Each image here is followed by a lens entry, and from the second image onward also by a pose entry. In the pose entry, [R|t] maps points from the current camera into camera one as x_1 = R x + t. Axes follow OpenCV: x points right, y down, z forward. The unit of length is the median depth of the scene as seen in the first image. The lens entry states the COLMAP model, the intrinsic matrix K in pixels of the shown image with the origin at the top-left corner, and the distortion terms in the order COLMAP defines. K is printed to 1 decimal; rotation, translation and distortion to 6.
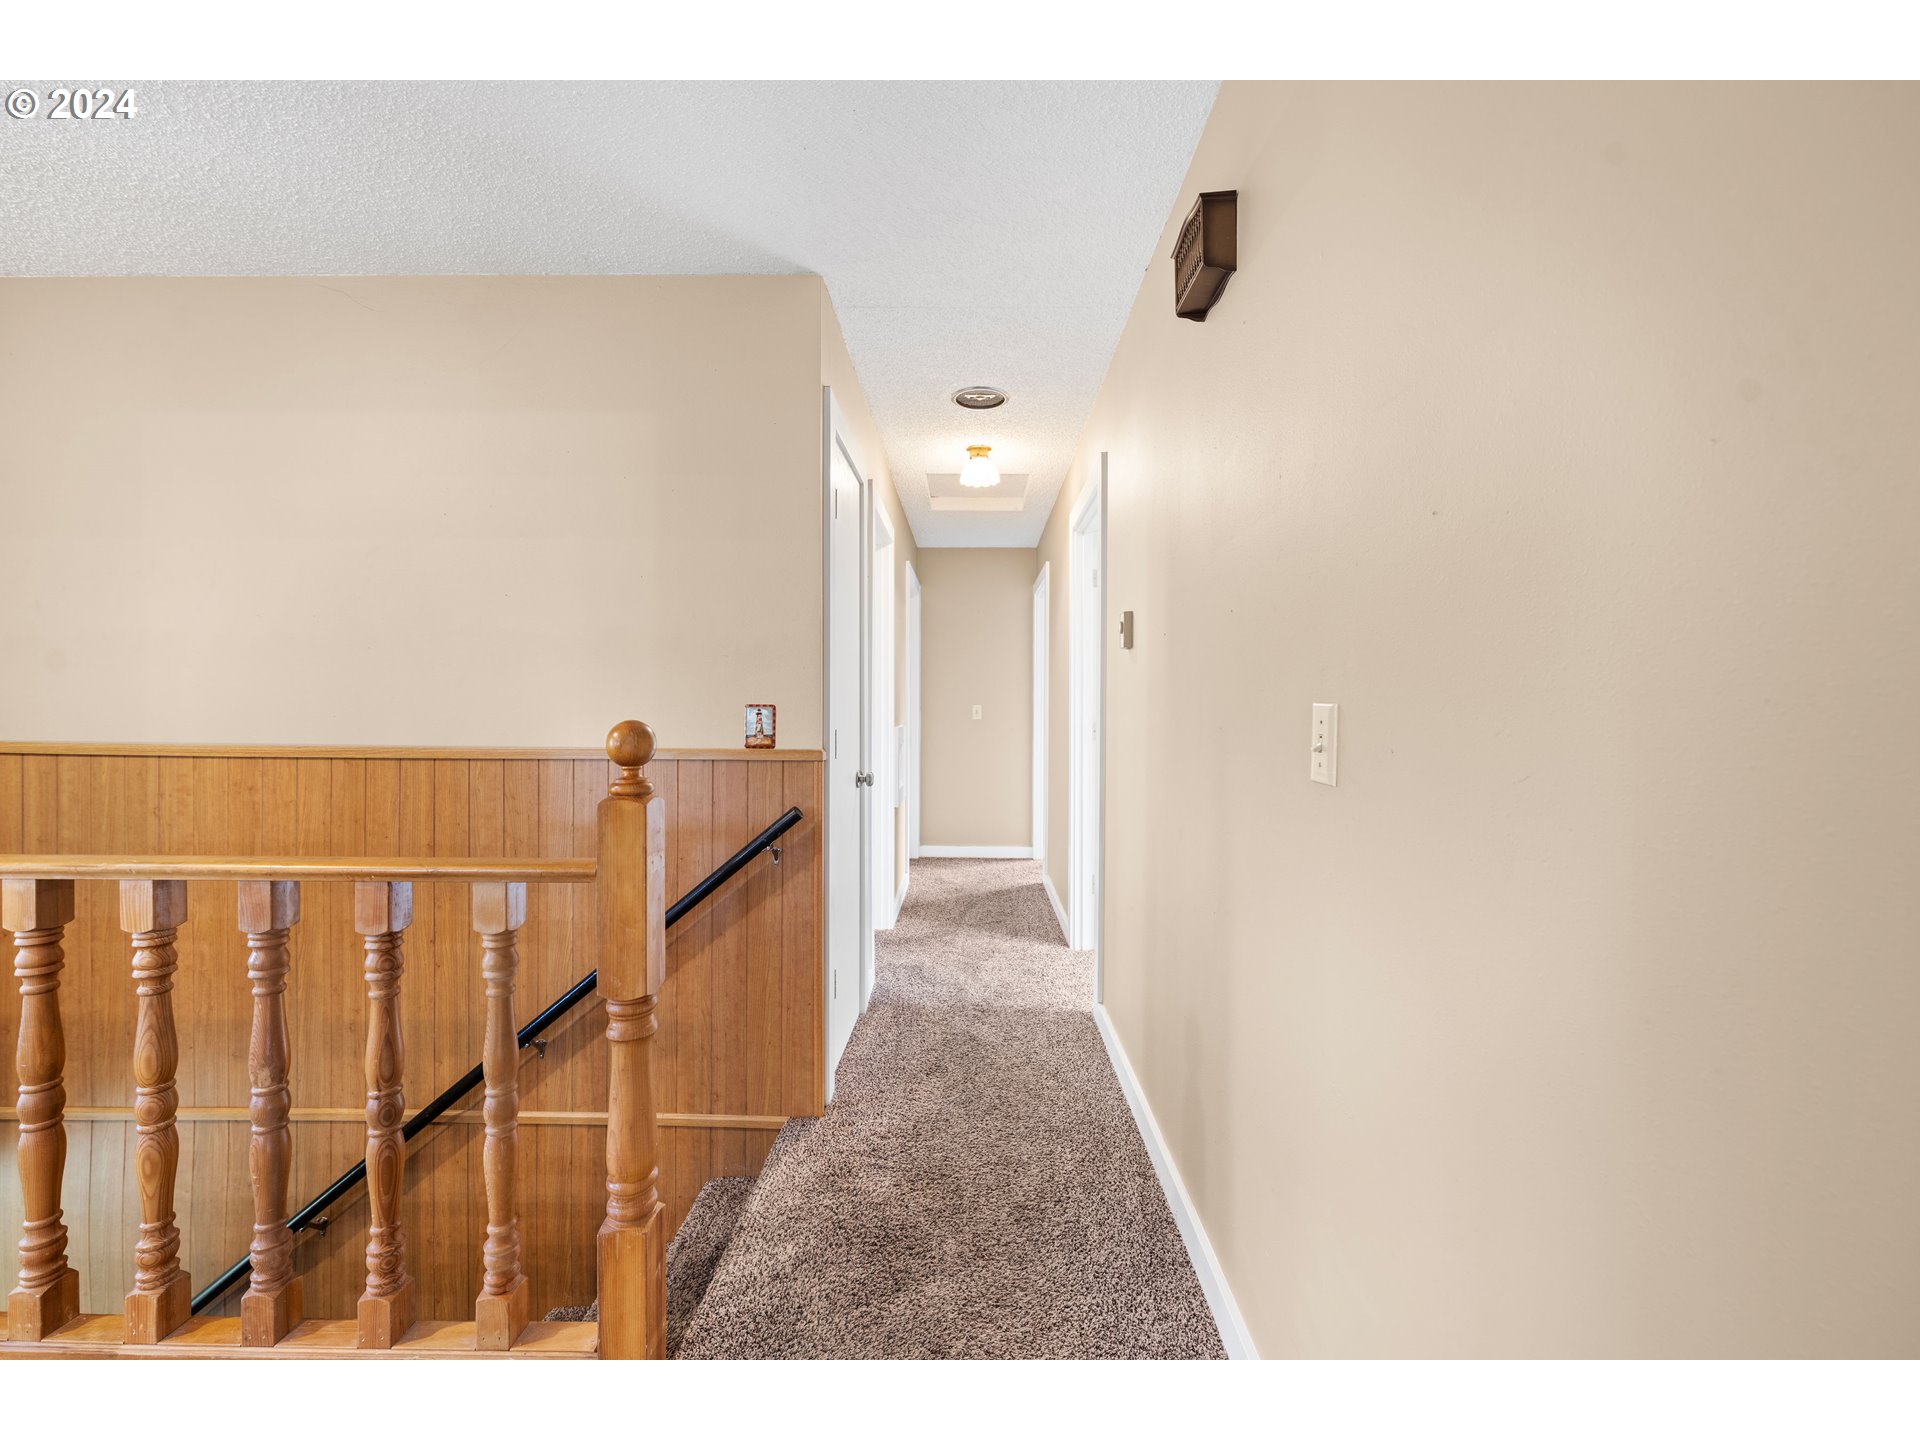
lens RADIAL K [[769.6, 0, 963.7], [0, 769.6, 711.3], [0, 0, 1]] dist [-0.002039, 0.000138]
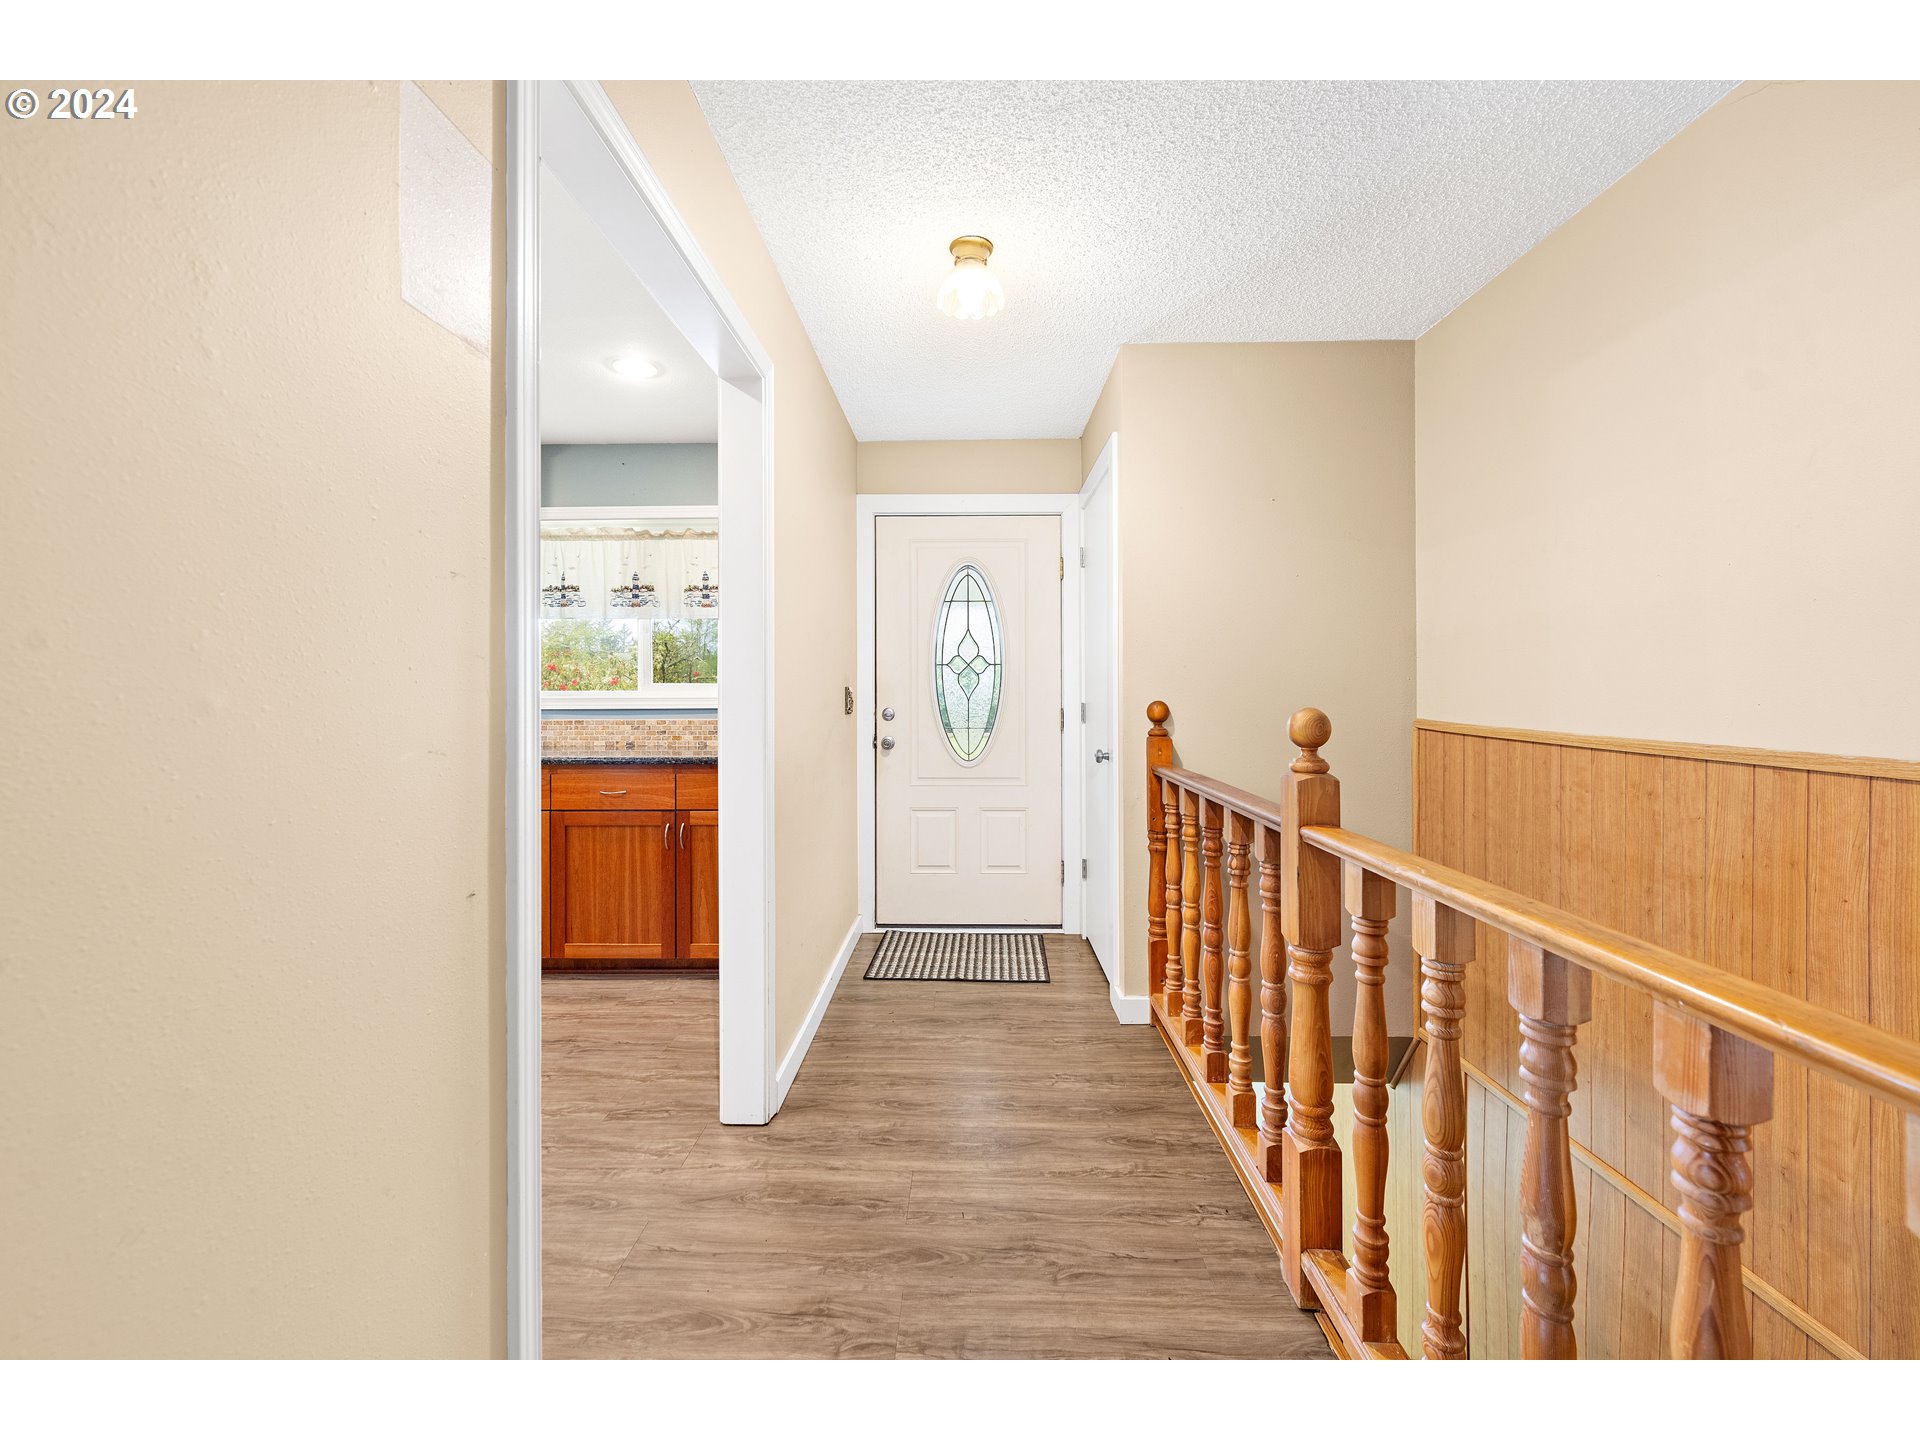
lens RADIAL K [[769.6, 0, 965.8], [0, 769.6, 686.5], [0, 0, 1]] dist [-0.002039, 0.000138]
pose [[-0.000005, -0.006453, -0.999979, -0.218529], [-0.003341, 0.999974, -0.006453, -0.005098], [0.999994, 0.003340, -0.000027, 0.486102]]
